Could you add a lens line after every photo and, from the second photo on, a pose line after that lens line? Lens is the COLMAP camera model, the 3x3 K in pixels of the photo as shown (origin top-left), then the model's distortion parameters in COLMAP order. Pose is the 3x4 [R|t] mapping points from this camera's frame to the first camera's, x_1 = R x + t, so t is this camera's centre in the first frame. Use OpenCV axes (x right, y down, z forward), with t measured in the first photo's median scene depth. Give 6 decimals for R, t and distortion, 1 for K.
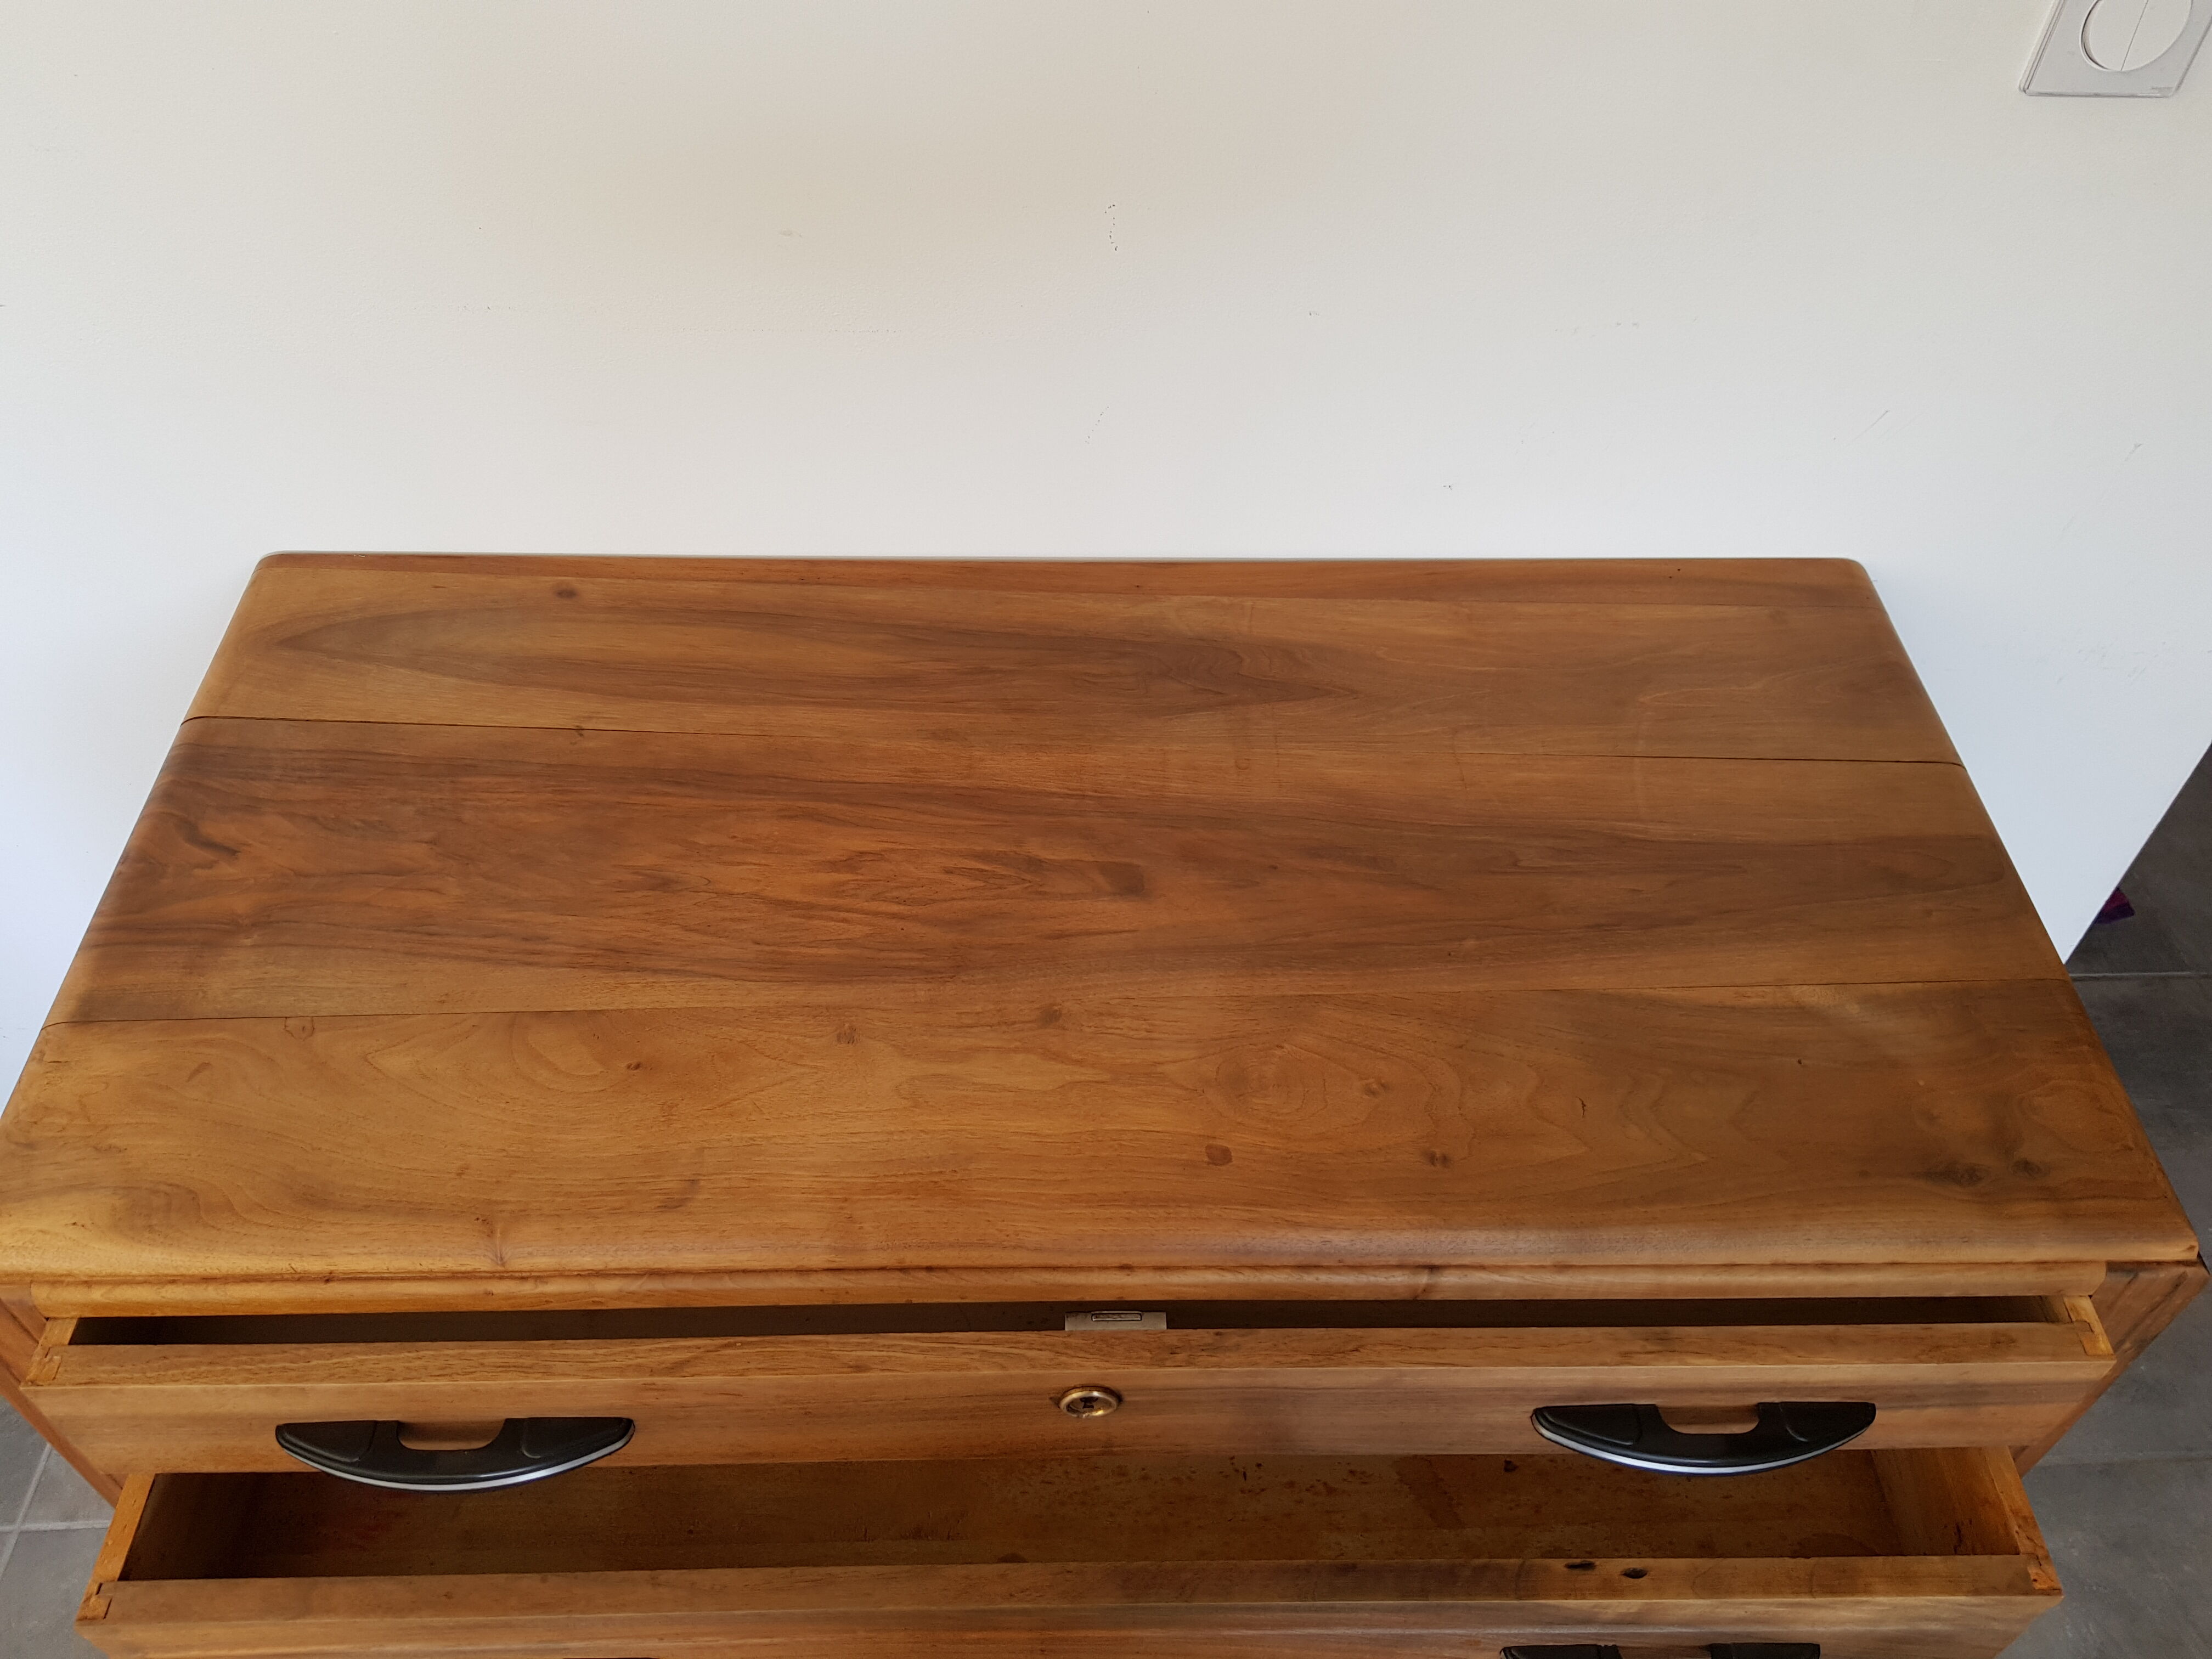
lens RADIAL K [[1728.4, 0, 1066.9], [0, 1728.4, 870.9], [0, 0, 1]] dist [0.045025, -0.094192]
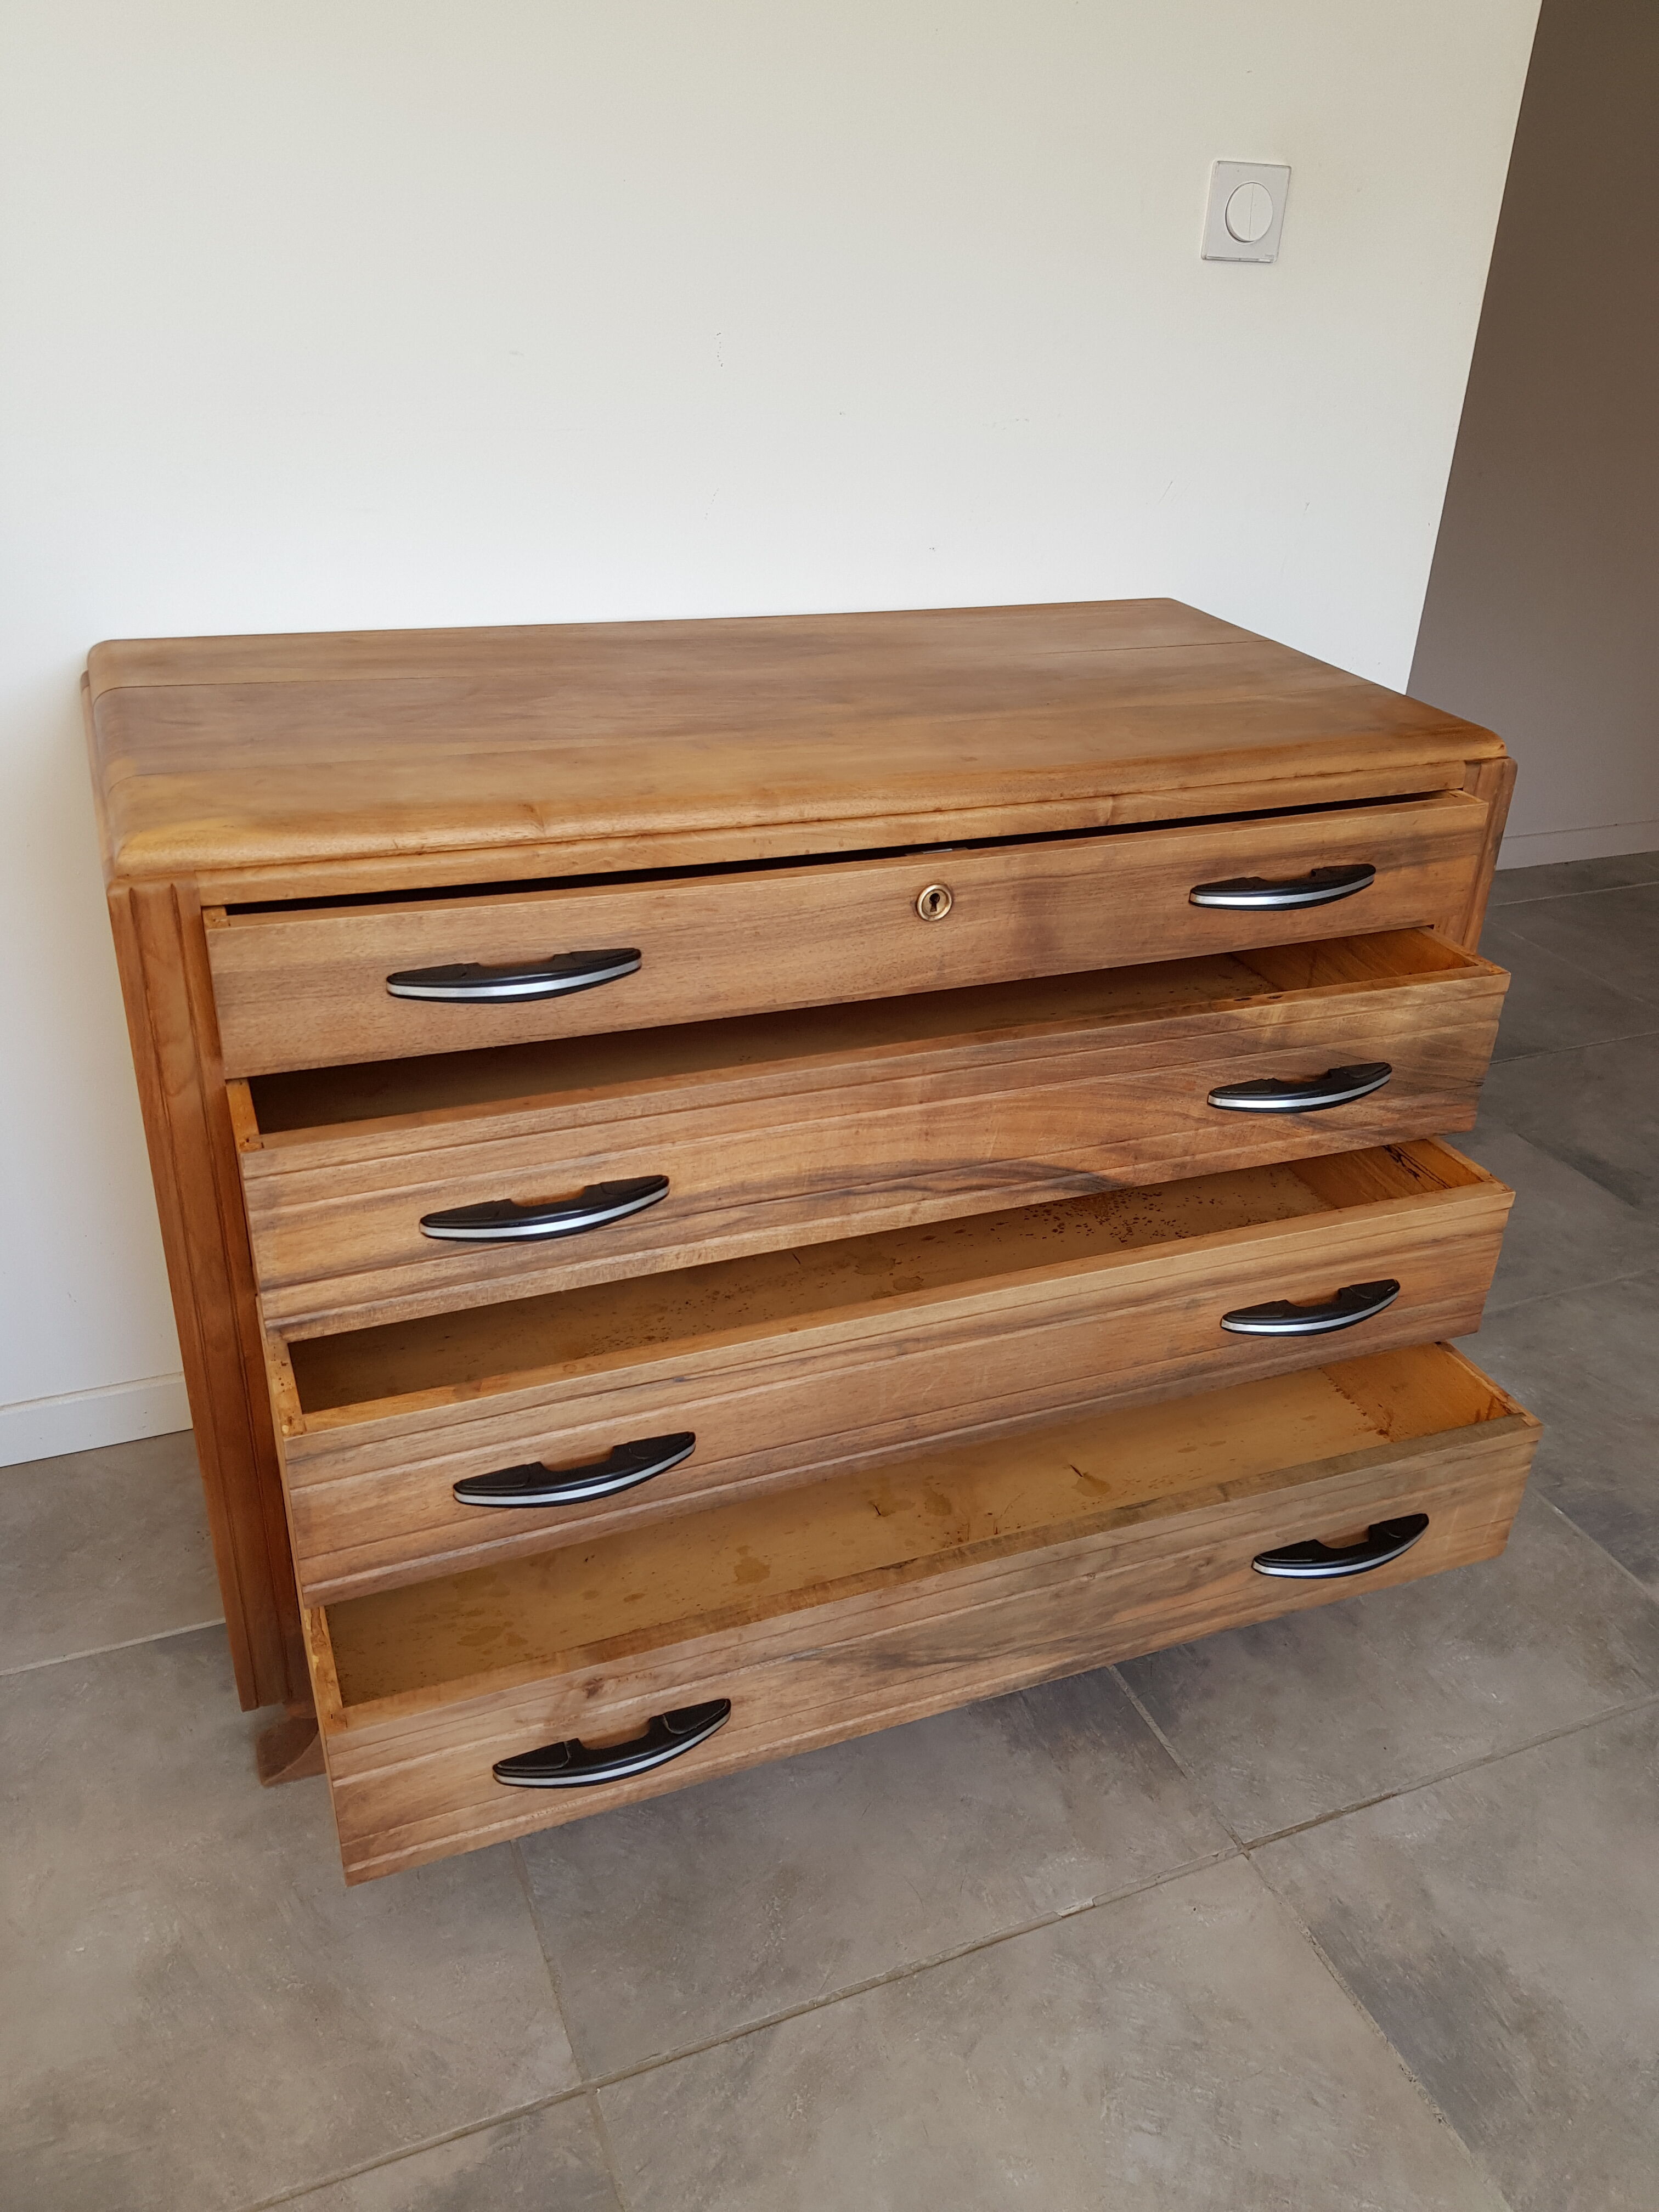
lens RADIAL K [[1699.9, 0, 829.5], [0, 1699.9, 1106.0], [0, 0, 1]] dist [0.126738, -0.256597]
pose [[0.935524, -0.143387, 0.322855, -0.562023], [0.235228, 0.934692, -0.266494, 0.824838], [-0.263558, 0.325256, 0.908155, -0.256284]]
